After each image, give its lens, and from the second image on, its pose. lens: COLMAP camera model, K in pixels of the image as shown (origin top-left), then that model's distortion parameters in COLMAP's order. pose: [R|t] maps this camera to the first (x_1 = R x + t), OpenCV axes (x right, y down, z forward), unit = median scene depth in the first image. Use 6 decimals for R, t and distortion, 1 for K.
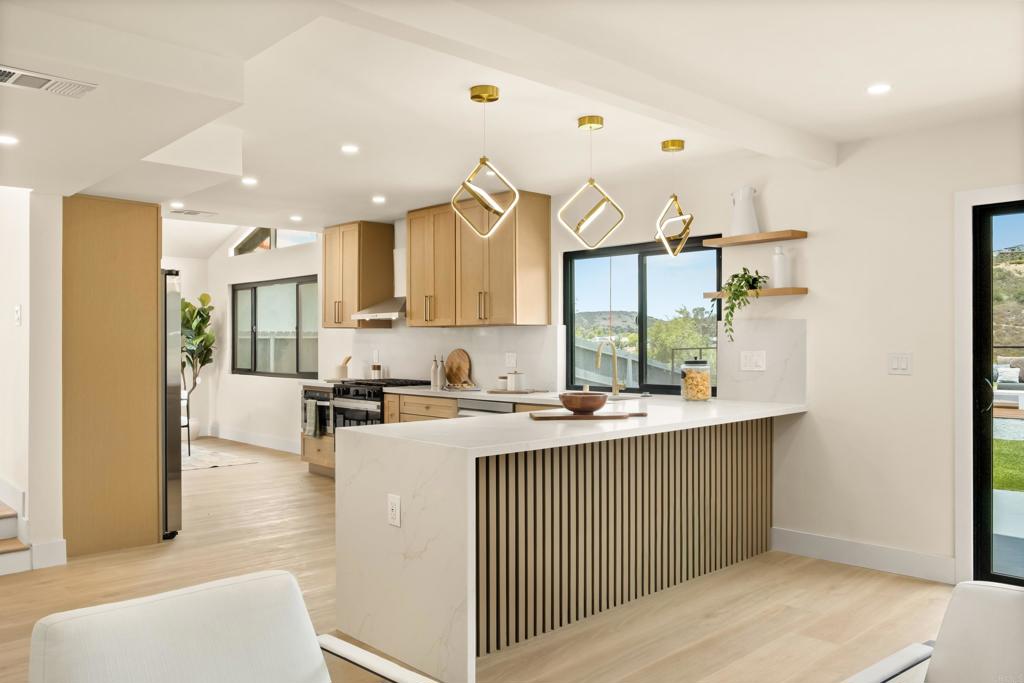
lens RADIAL K [[799.6, 0, 512.0], [0, 799.6, 341.5], [0, 0, 1]] dist [0.000789, 0.002305]
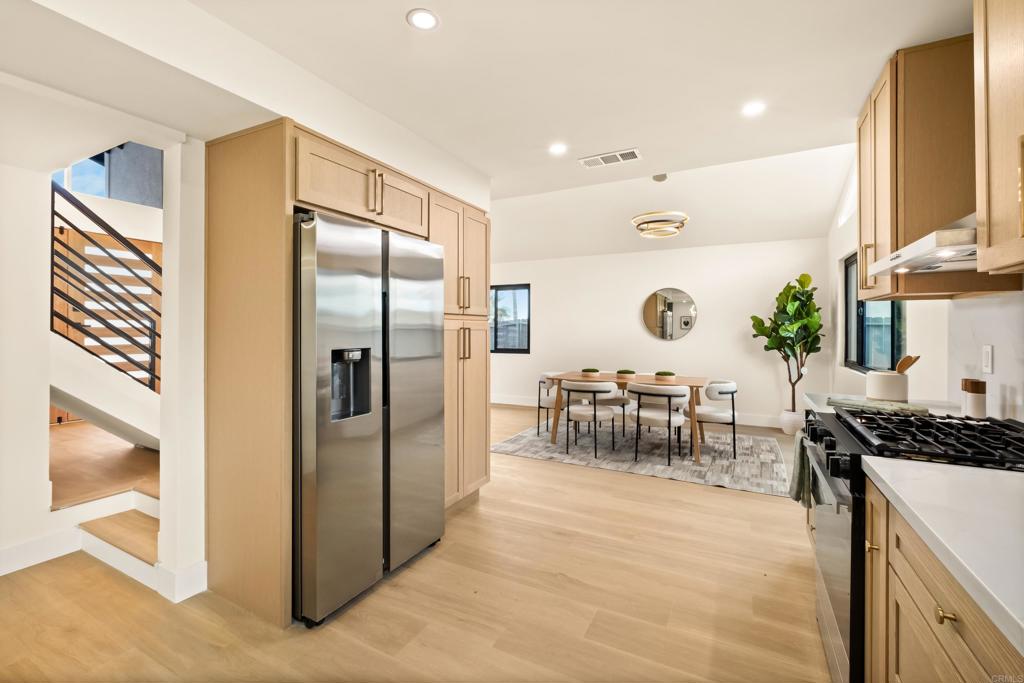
lens RADIAL K [[444.1, 0, 506.9], [0, 444.1, 327.2], [0, 0, 1]] dist [-0.000091, -0.000070]
pose [[0.315953, -0.001704, -0.948773, -0.031865], [-0.003987, 0.999987, -0.003123, 0.003304], [0.948766, 0.004769, 0.315942, 0.839198]]
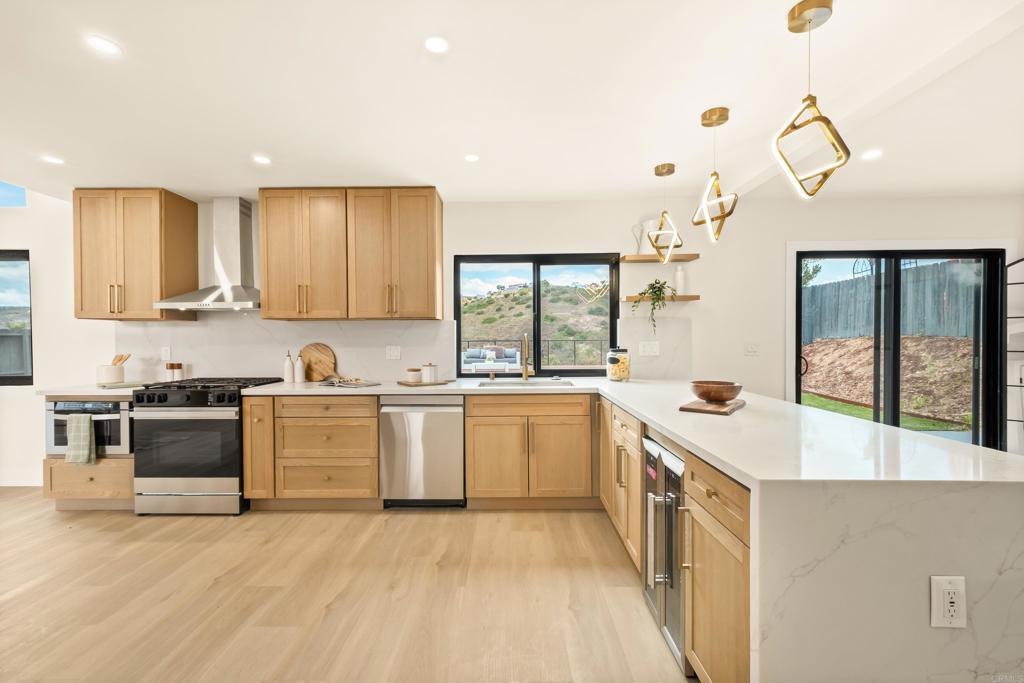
lens RADIAL K [[434.2, 0, 498.8], [0, 434.2, 342.7], [0, 0, 1]] dist [0.017101, 0.000032]
pose [[0.703589, -0.007816, 0.710564, -0.314800], [0.003640, 0.999966, 0.007394, 0.006204], [-0.710598, -0.002616, 0.703594, 0.512686]]
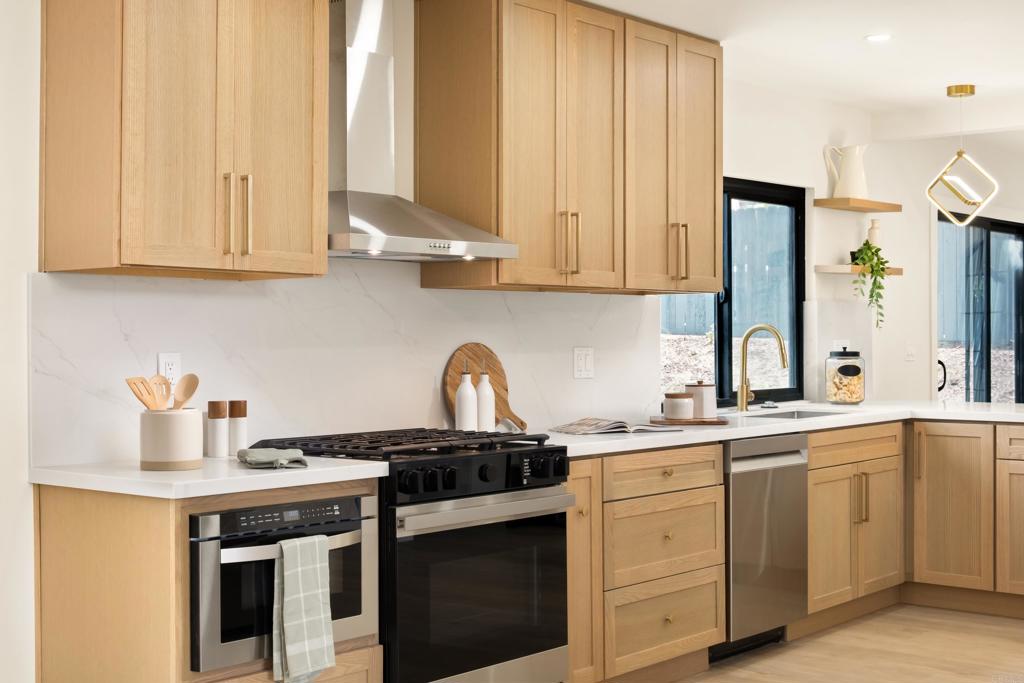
lens RADIAL K [[1423.9, 0, 512.0], [0, 1423.9, 341.5], [0, 0, 1]] dist [0.037986, 0.034020]
pose [[-0.115180, 0.001817, 0.993343, -0.867515], [0.007512, 0.999971, -0.000958, 0.010124], [-0.993316, 0.007351, -0.115191, 1.166214]]
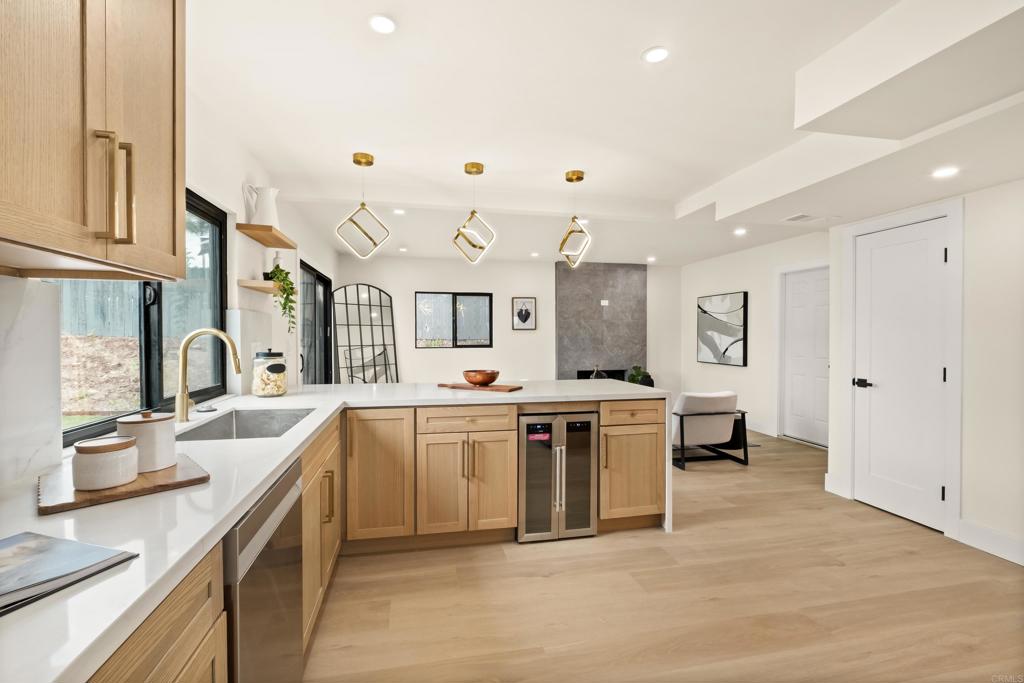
lens RADIAL K [[448.4, 0, 505.6], [0, 448.4, 341.1], [0, 0, 1]] dist [-0.001745, -0.000344]
pose [[-0.851748, -0.002794, 0.523944, -0.218017], [0.004354, 0.999914, 0.012410, 0.004055], [-0.523934, 0.012851, -0.851662, 1.025871]]
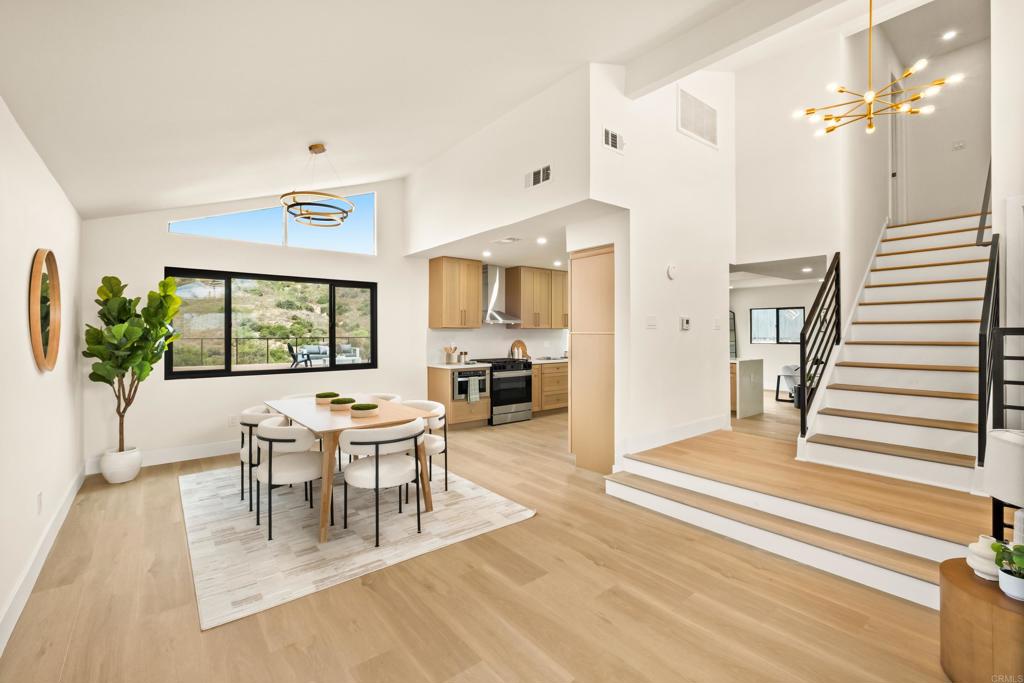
lens RADIAL K [[437.8, 0, 504.5], [0, 437.8, 334.4], [0, 0, 1]] dist [-0.000473, -0.000079]
pose [[0.077168, -0.000688, 0.997018, -1.238503], [0.002409, 0.999997, 0.000504, -0.005975], [-0.997015, 0.002363, 0.077169, 1.043300]]
